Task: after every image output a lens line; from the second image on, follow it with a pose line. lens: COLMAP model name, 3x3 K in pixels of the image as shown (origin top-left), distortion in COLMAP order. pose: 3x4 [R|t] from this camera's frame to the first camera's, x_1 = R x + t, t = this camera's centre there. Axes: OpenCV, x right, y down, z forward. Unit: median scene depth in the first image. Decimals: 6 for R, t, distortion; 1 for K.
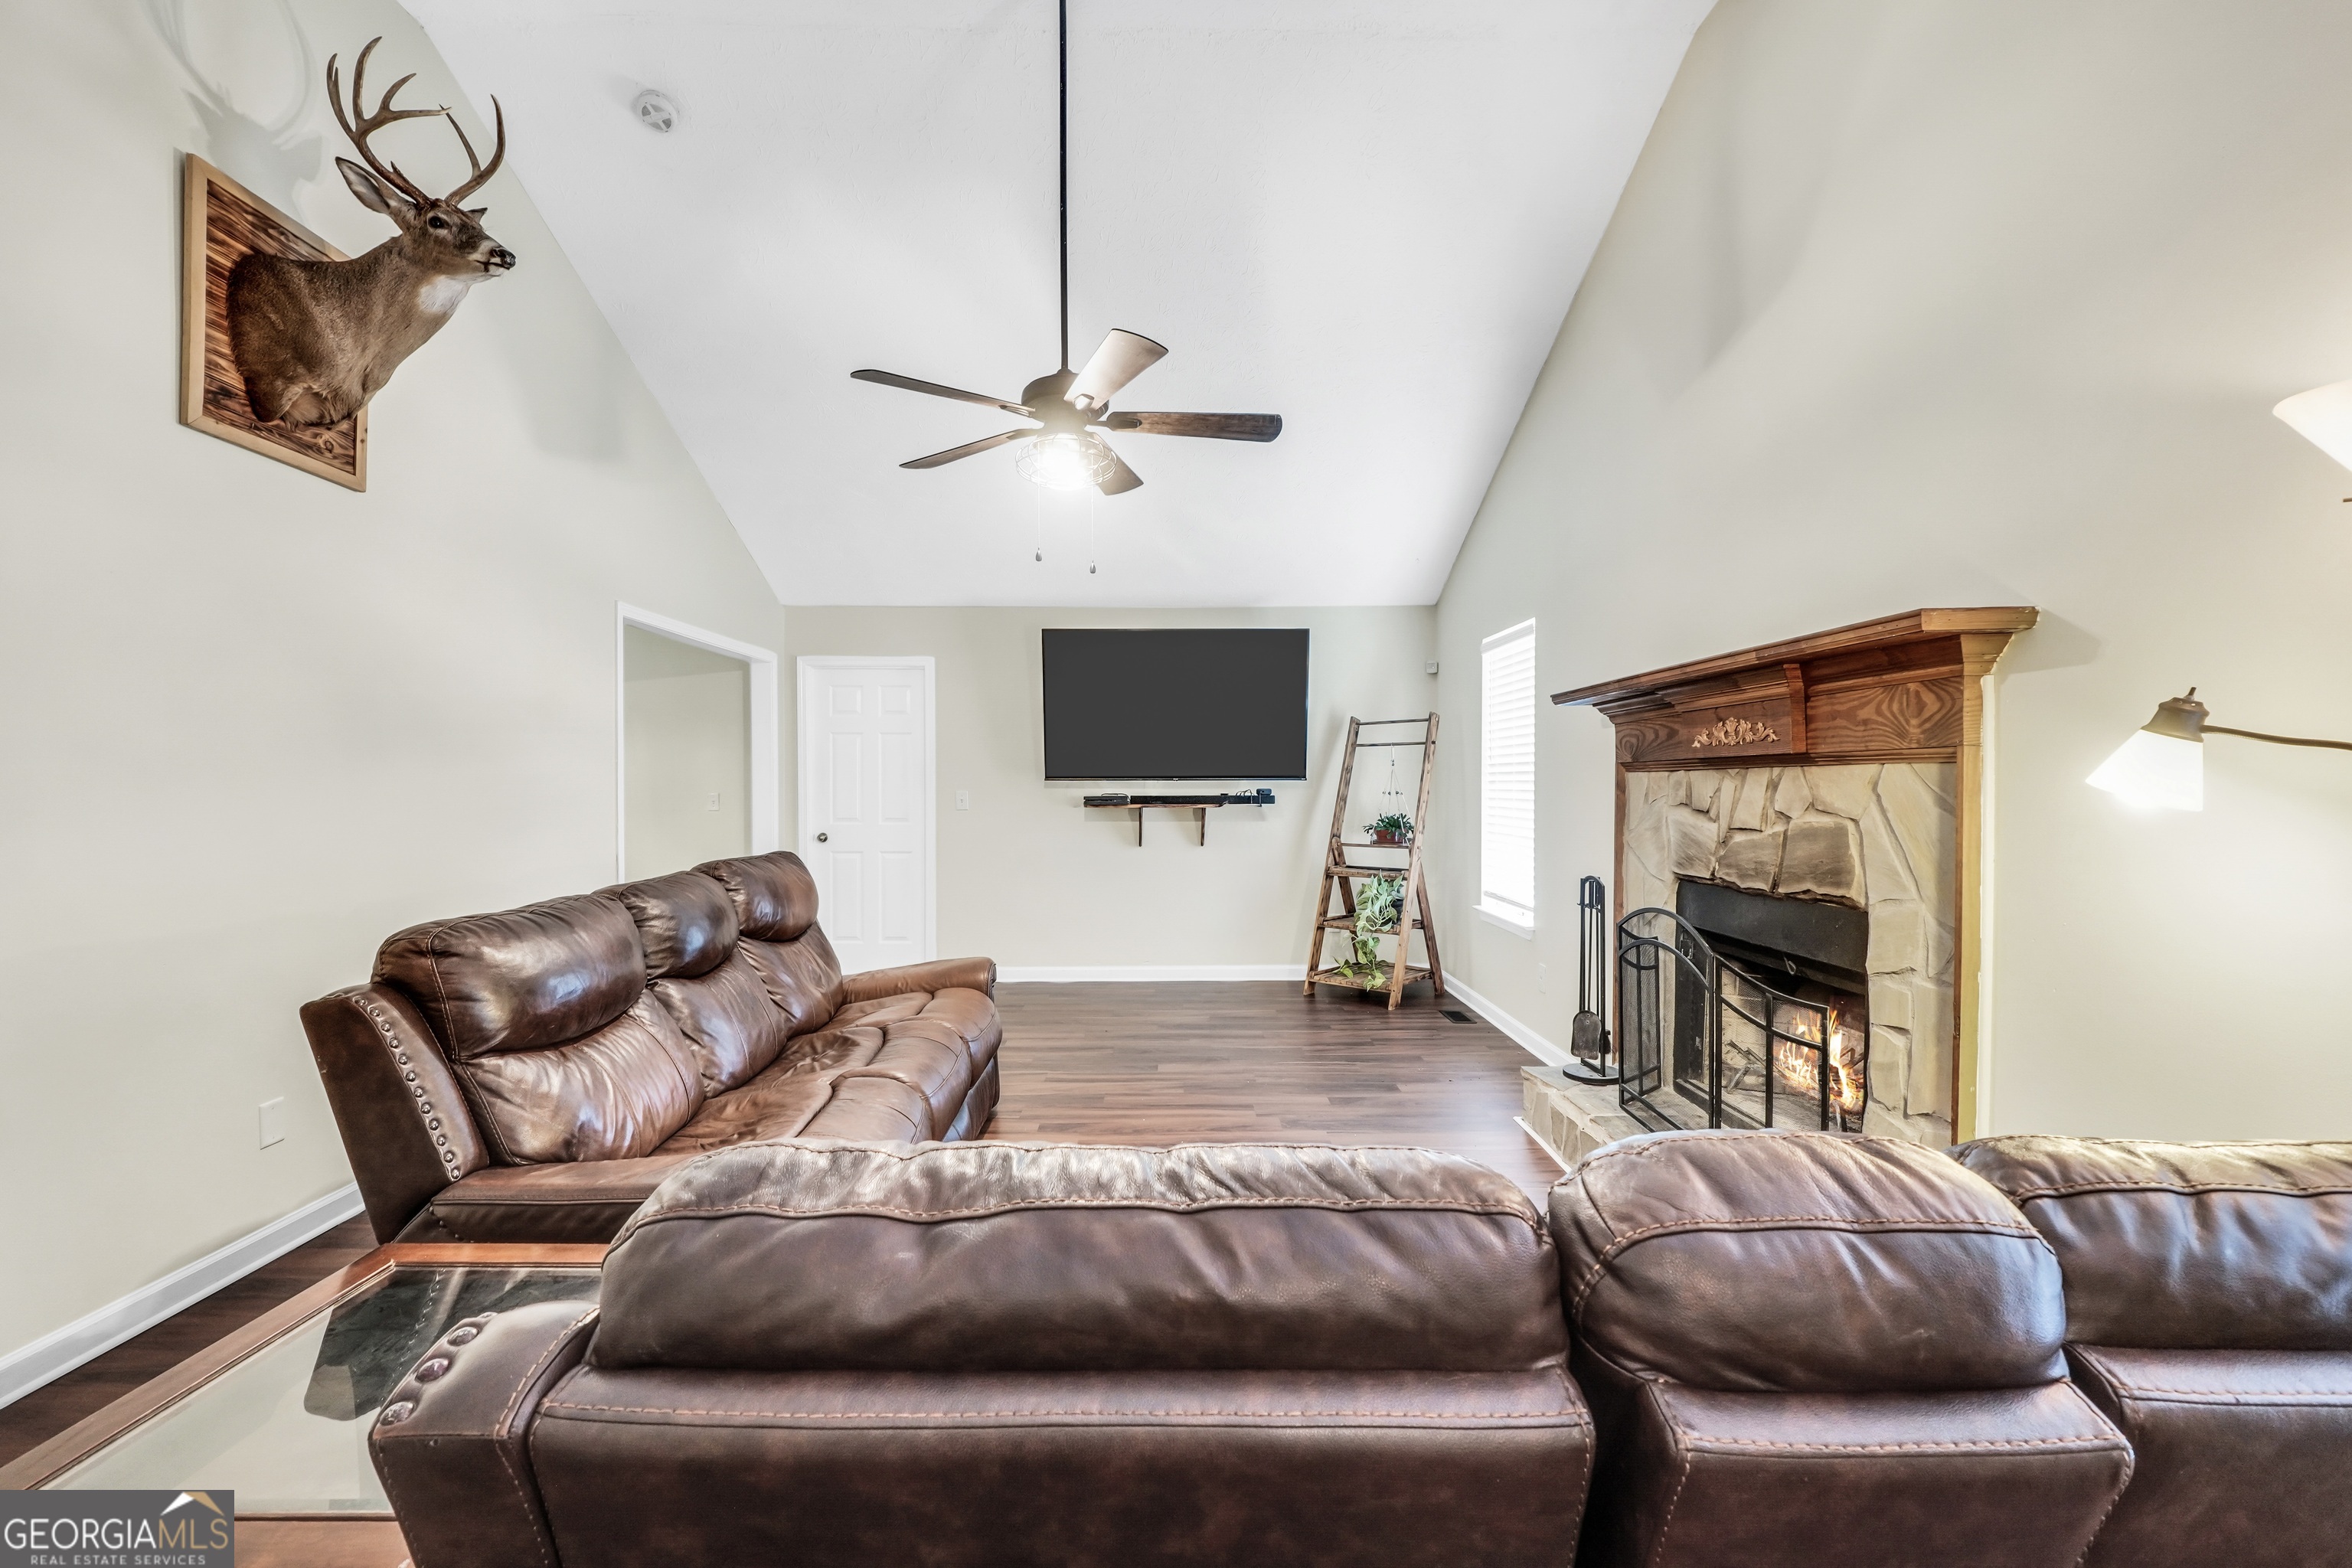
lens RADIAL K [[1007.9, 0, 1166.1], [0, 1007.9, 791.8], [0, 0, 1]] dist [-0.001055, -0.000088]
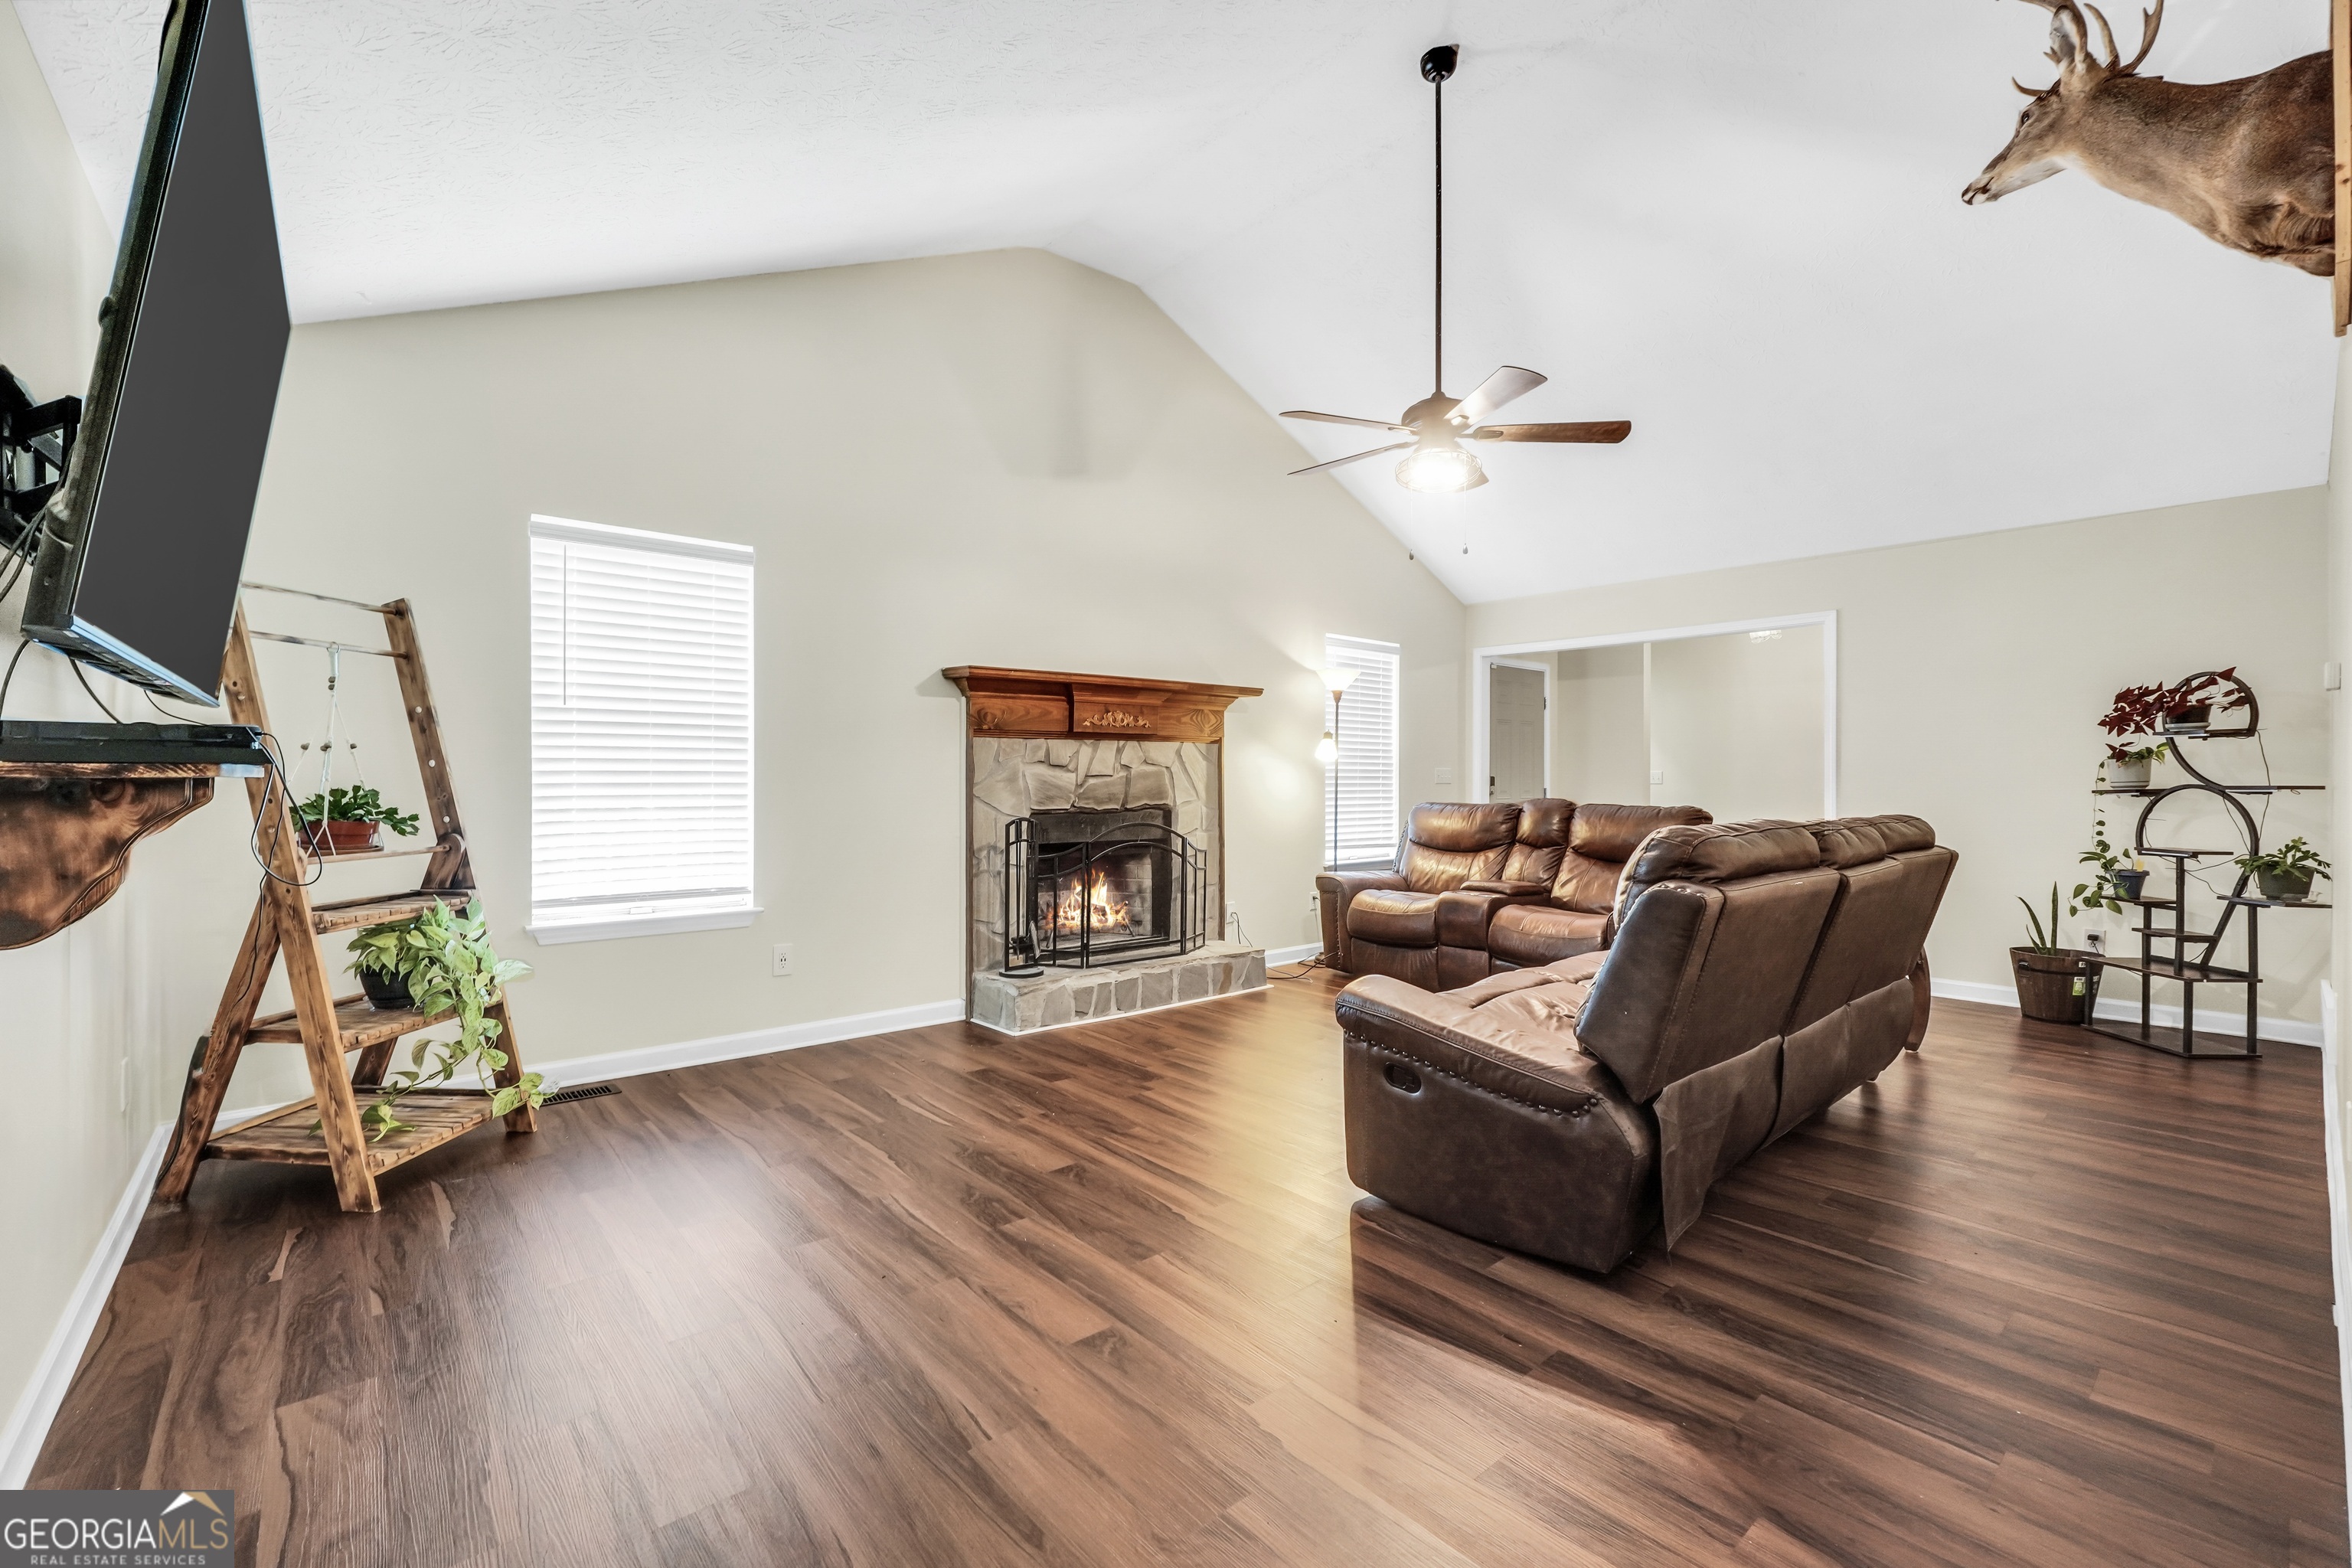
lens RADIAL K [[995.9, 0, 1168.8], [0, 995.9, 777.6], [0, 0, 1]] dist [-0.018920, 0.006552]
pose [[-0.643180, 0.000216, 0.765715, -0.732140], [0.006116, 0.999970, 0.004855, 0.030383], [-0.765690, 0.007806, -0.643162, 1.840538]]
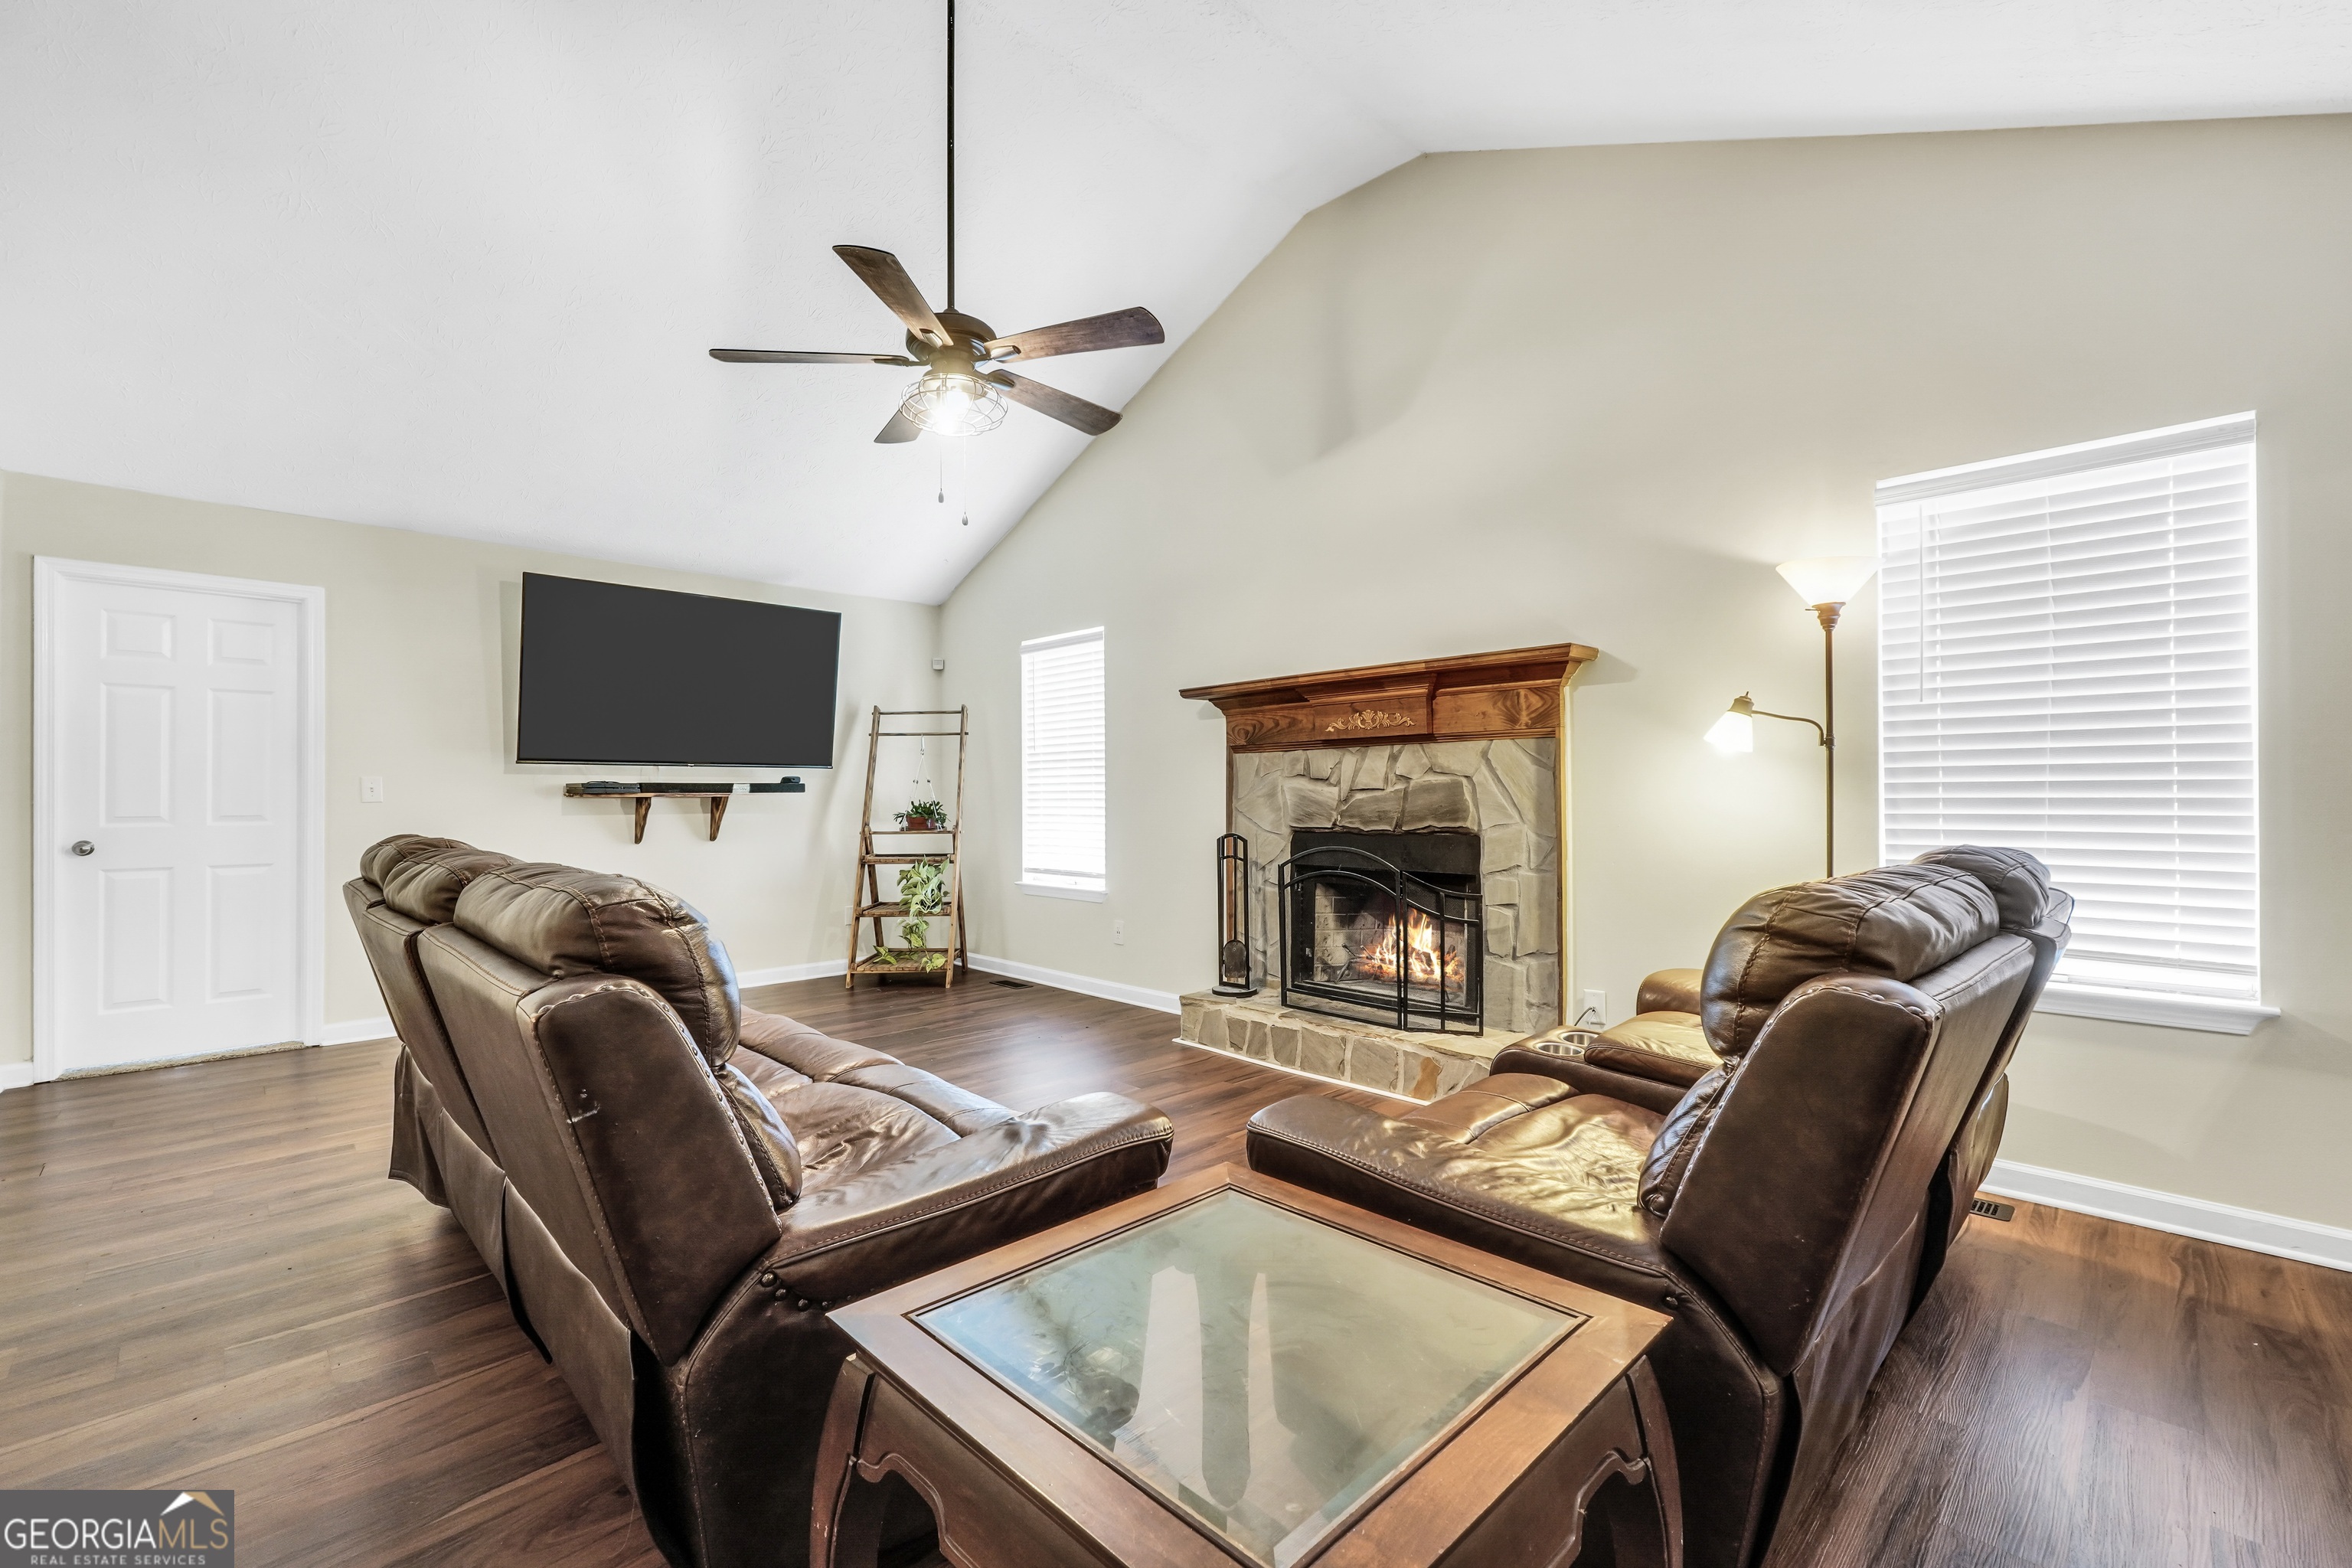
lens RADIAL K [[995.9, 0, 1168.8], [0, 995.9, 777.6], [0, 0, 1]] dist [-0.018920, 0.006552]
pose [[0.721045, 0.009524, 0.692823, -0.551622], [0.011516, 0.999603, -0.025727, 0.049287], [-0.692793, 0.026529, 0.720649, 0.168475]]
